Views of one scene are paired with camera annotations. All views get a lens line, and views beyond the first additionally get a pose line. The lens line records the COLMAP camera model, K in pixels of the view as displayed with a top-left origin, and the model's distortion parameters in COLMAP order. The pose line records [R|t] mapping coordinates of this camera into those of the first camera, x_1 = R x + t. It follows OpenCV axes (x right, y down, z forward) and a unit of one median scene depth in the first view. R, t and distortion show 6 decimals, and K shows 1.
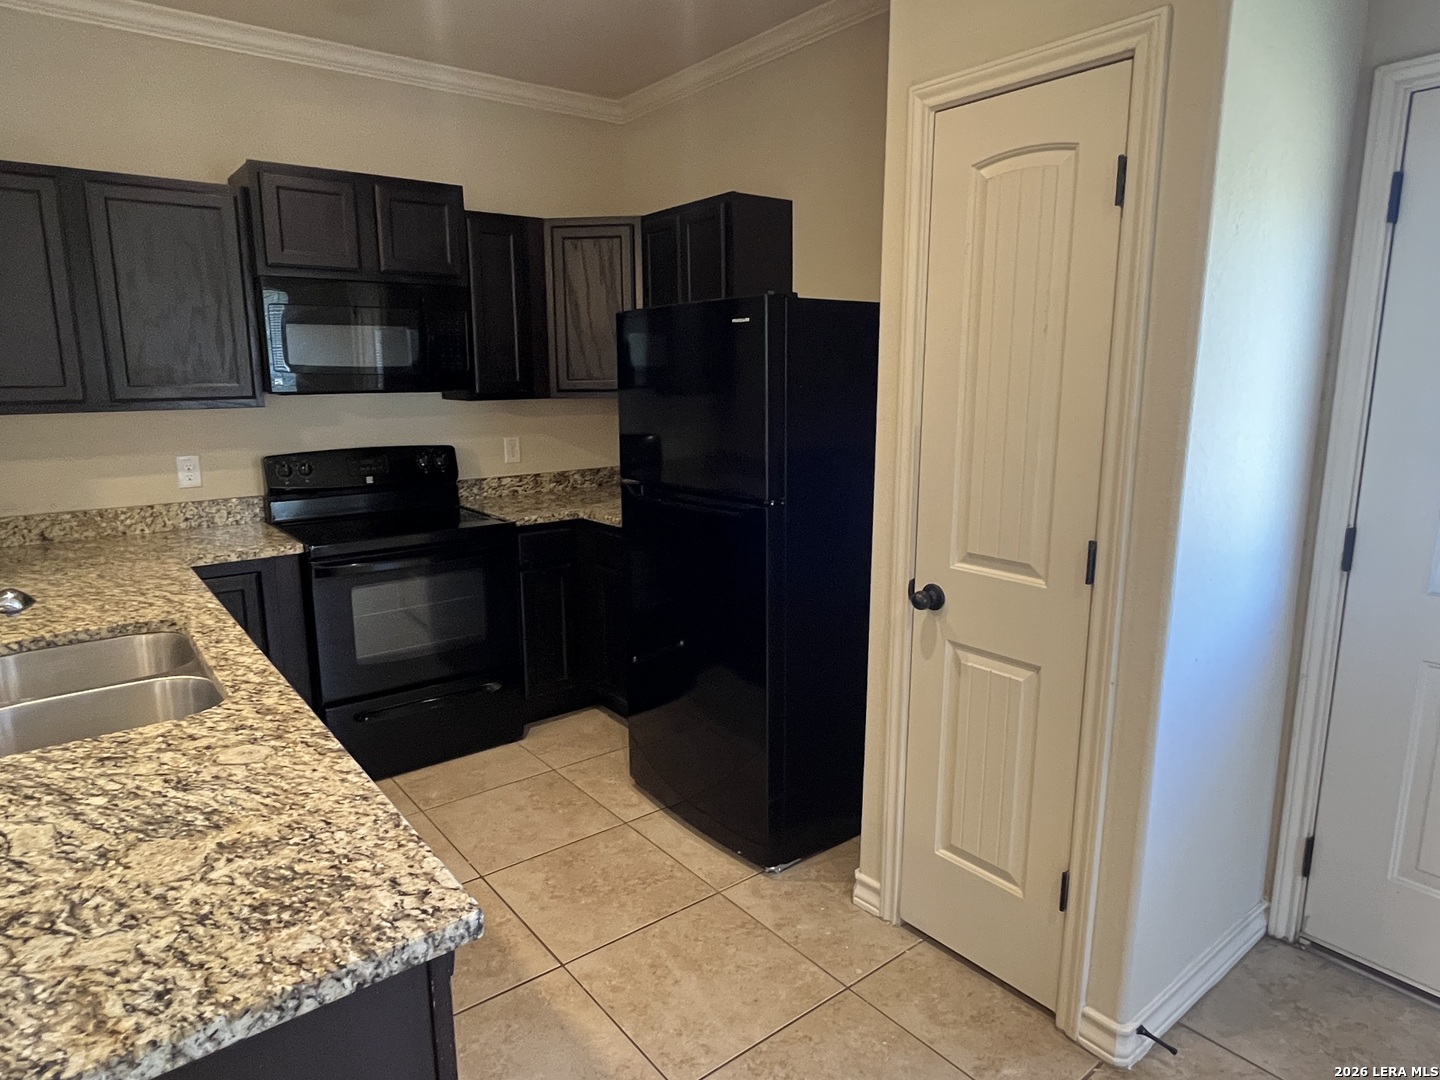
lens RADIAL K [[868.0, 0, 712.8], [0, 868.0, 524.8], [0, 0, 1]] dist [-0.002284, 0.001681]
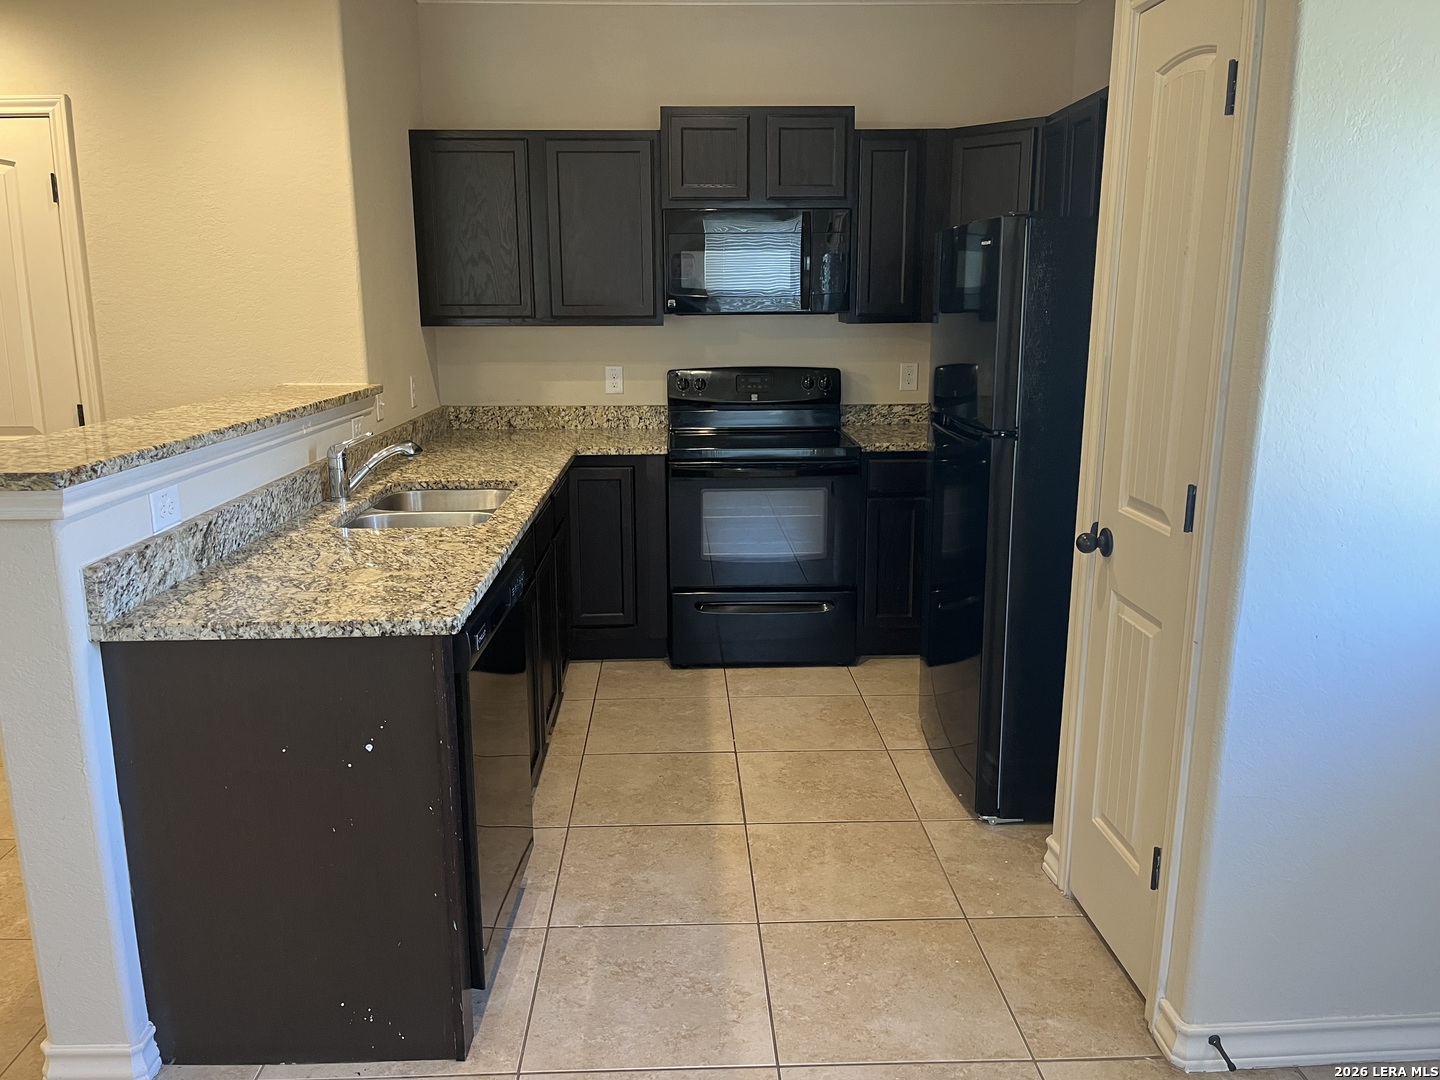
lens RADIAL K [[1093.0, 0, 715.6], [0, 1093.0, 524.3], [0, 0, 1]] dist [0.074505, -0.108270]
pose [[0.810692, 0.123517, -0.572295, 0.427845], [-0.103039, 0.992336, 0.068212, 0.019654], [0.576334, 0.003670, 0.817206, -0.147005]]
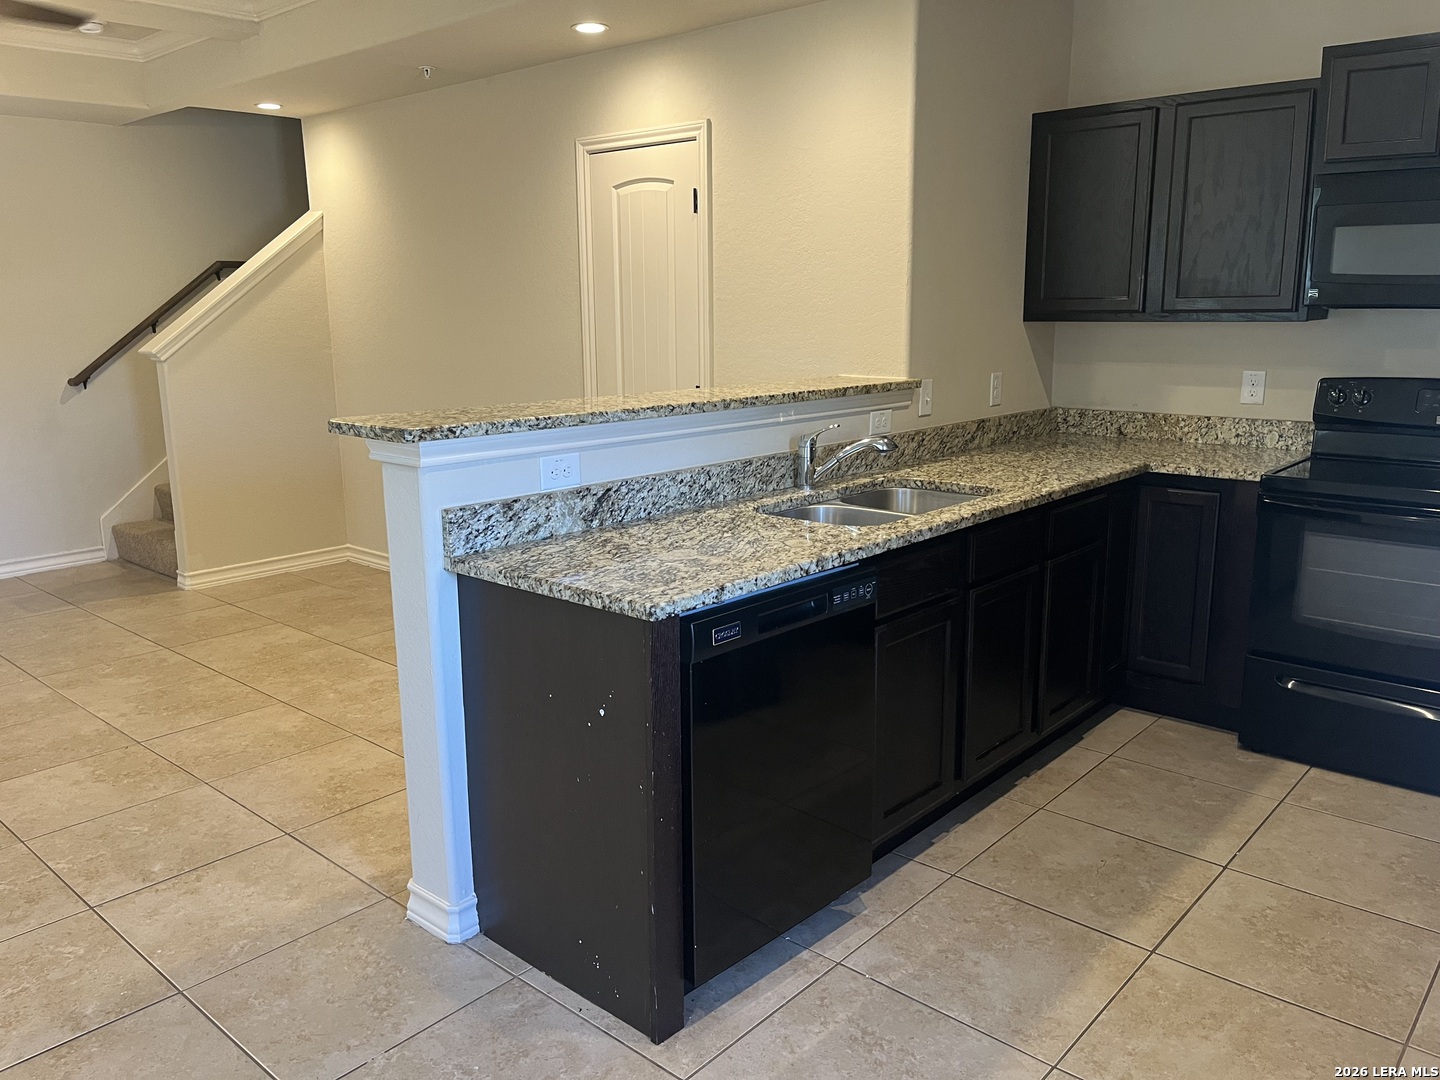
lens RADIAL K [[1093.0, 0, 715.6], [0, 1093.0, 524.3], [0, 0, 1]] dist [0.074505, -0.108270]
pose [[0.182707, 0.201175, -0.962365, 0.566528], [-0.161725, 0.971658, 0.172413, -0.032365], [0.969775, 0.124137, 0.210064, 0.203917]]
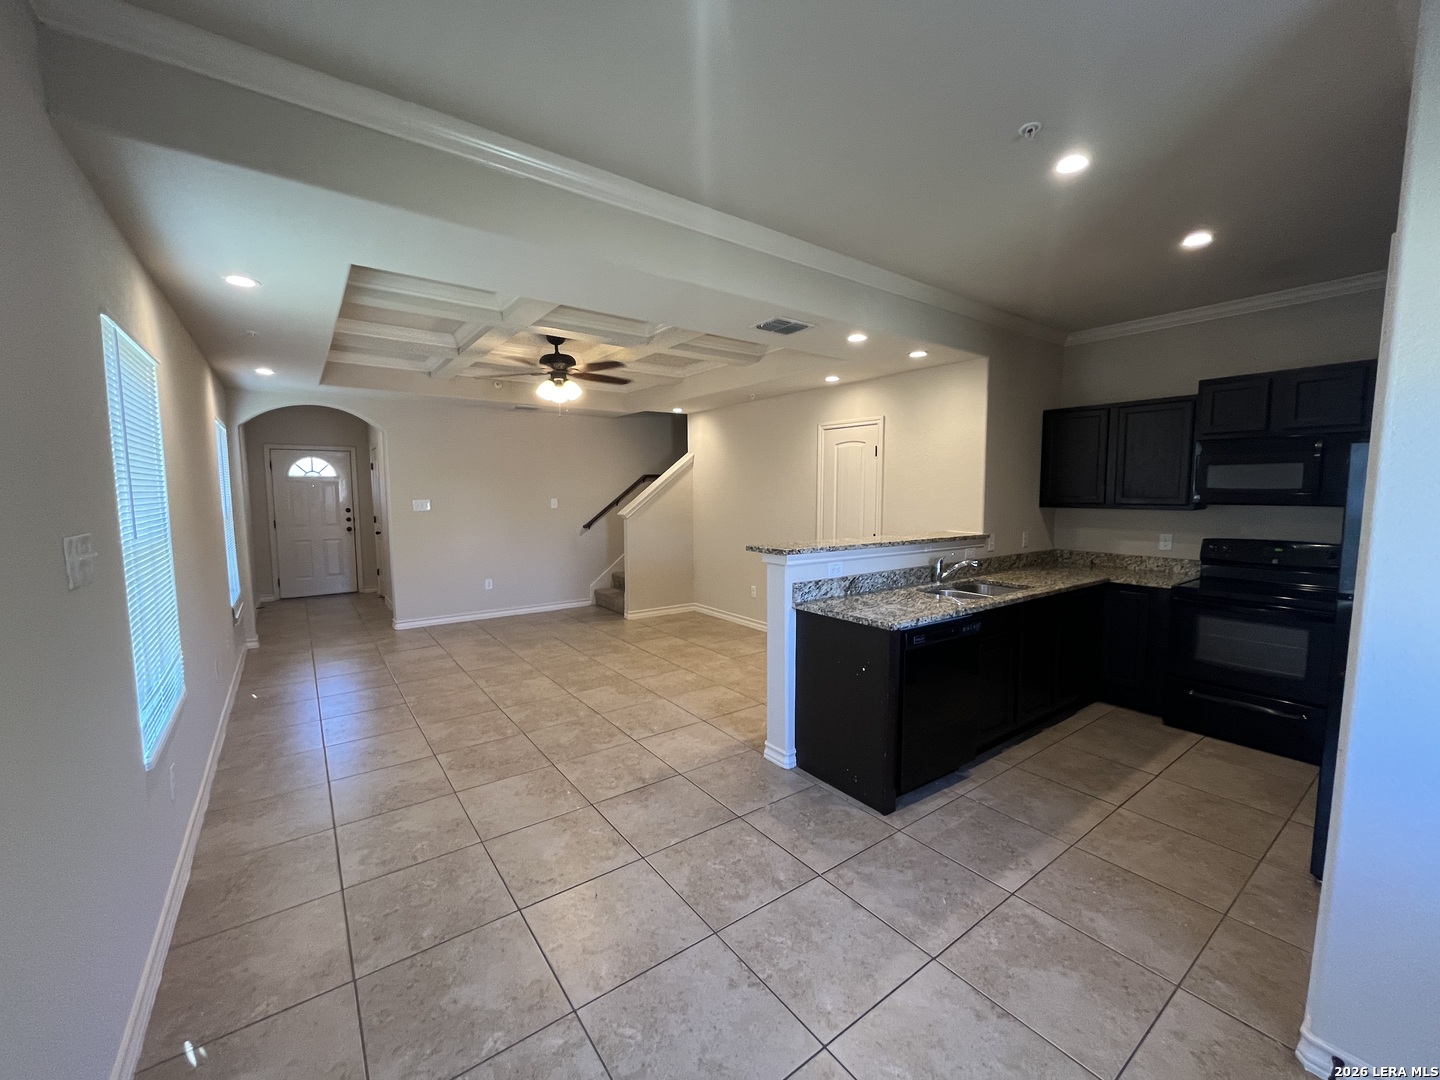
lens RADIAL K [[580.2, 0, 720.0], [0, 580.2, 540.0], [0, 0, 1]] dist [-0.000737, -0.000003]
pose [[-0.024619, 0.095693, -0.995106, 0.787812], [-0.170361, 0.980447, 0.098498, -0.027690], [0.985074, 0.171952, -0.007835, 0.042007]]
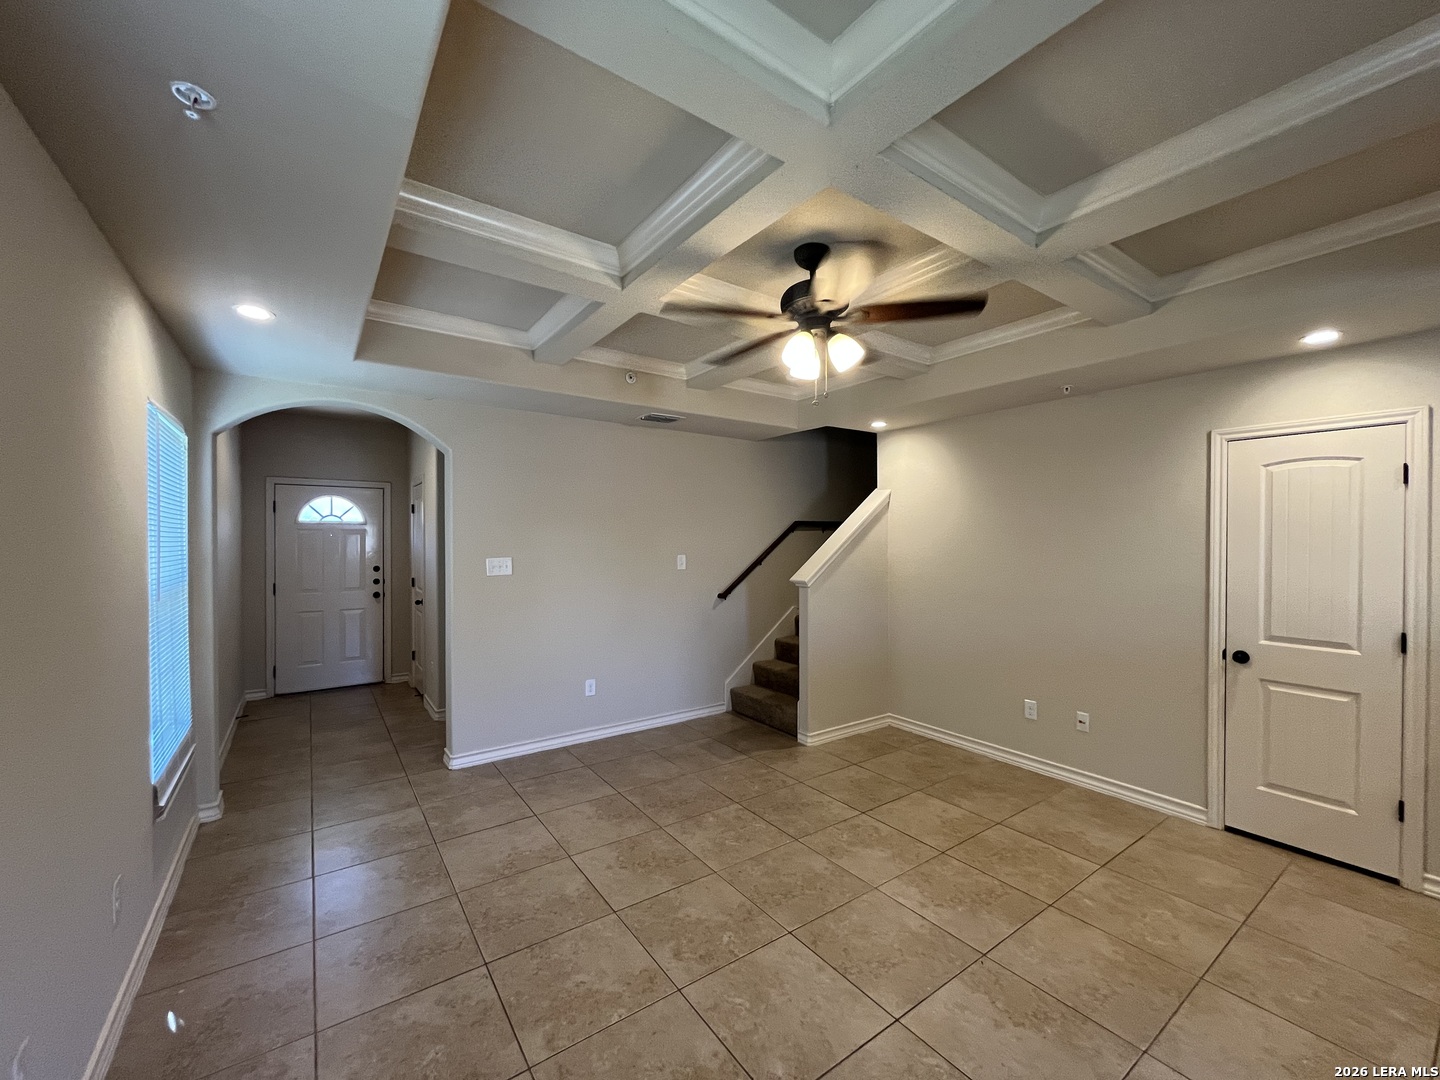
lens RADIAL K [[580.2, 0, 720.0], [0, 580.2, 540.0], [0, 0, 1]] dist [-0.000737, -0.000003]
pose [[-0.041157, 0.009465, -0.999108, 0.004380], [-0.174037, 0.984601, 0.016497, 0.071852], [0.983879, 0.174560, -0.038876, -0.532943]]
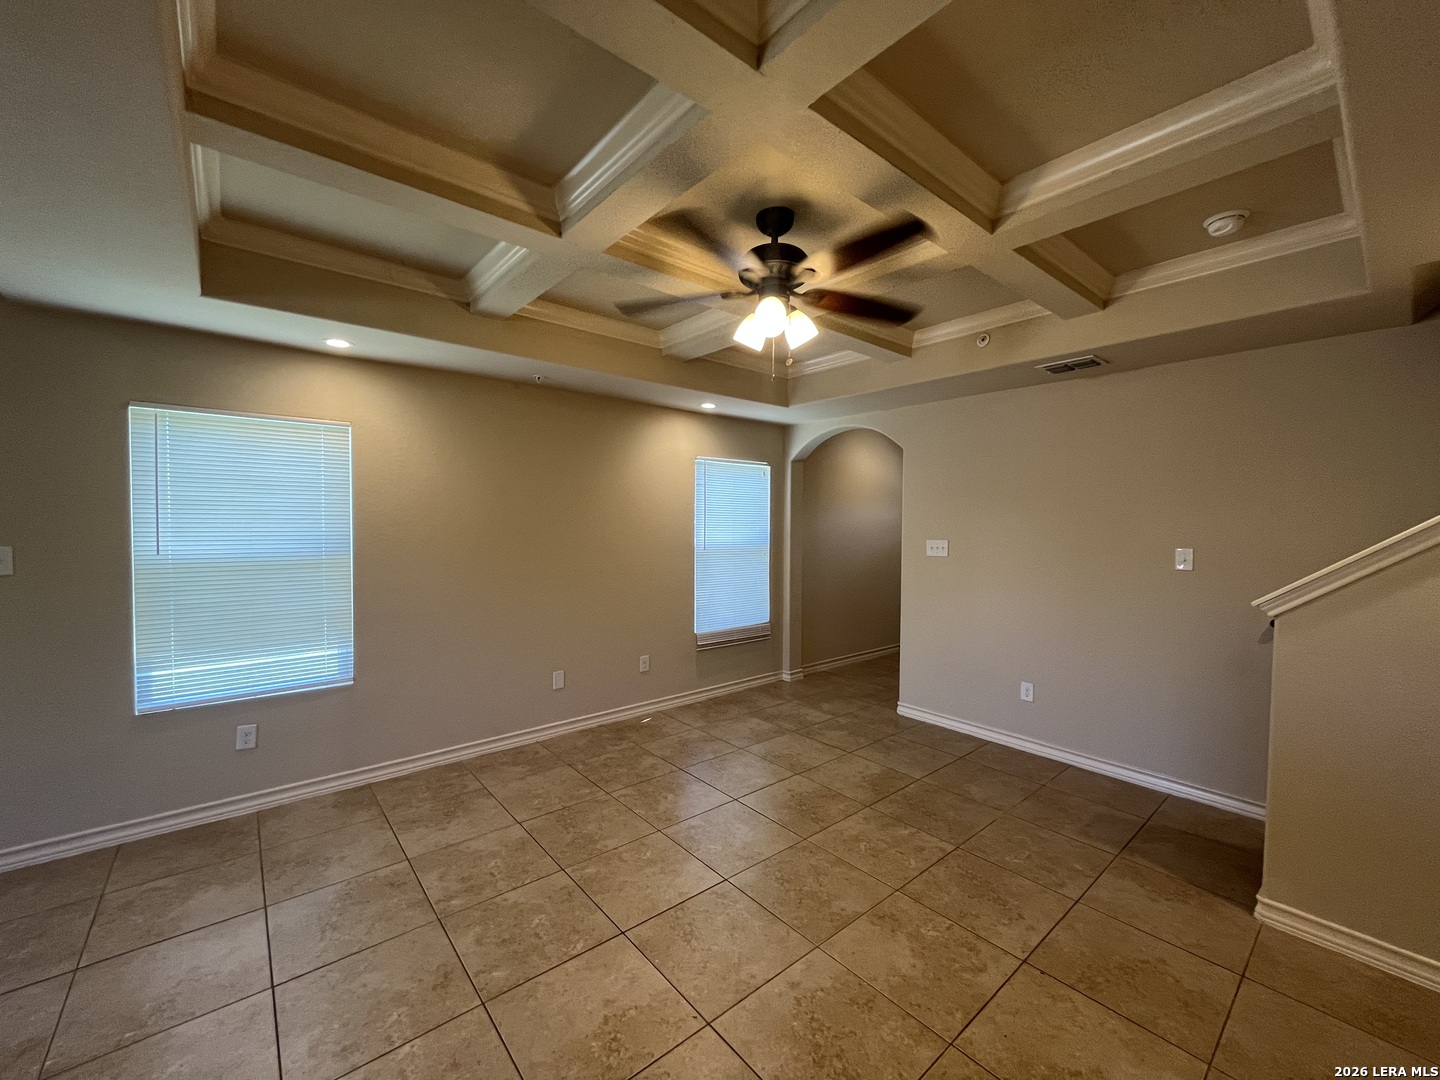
lens RADIAL K [[580.2, 0, 720.0], [0, 580.2, 540.0], [0, 0, 1]] dist [-0.000737, -0.000003]
pose [[-0.999122, -0.000227, -0.041890, -0.720547], [-0.008709, 0.979260, 0.202421, -0.070988], [0.040976, 0.202608, -0.978402, 0.343333]]
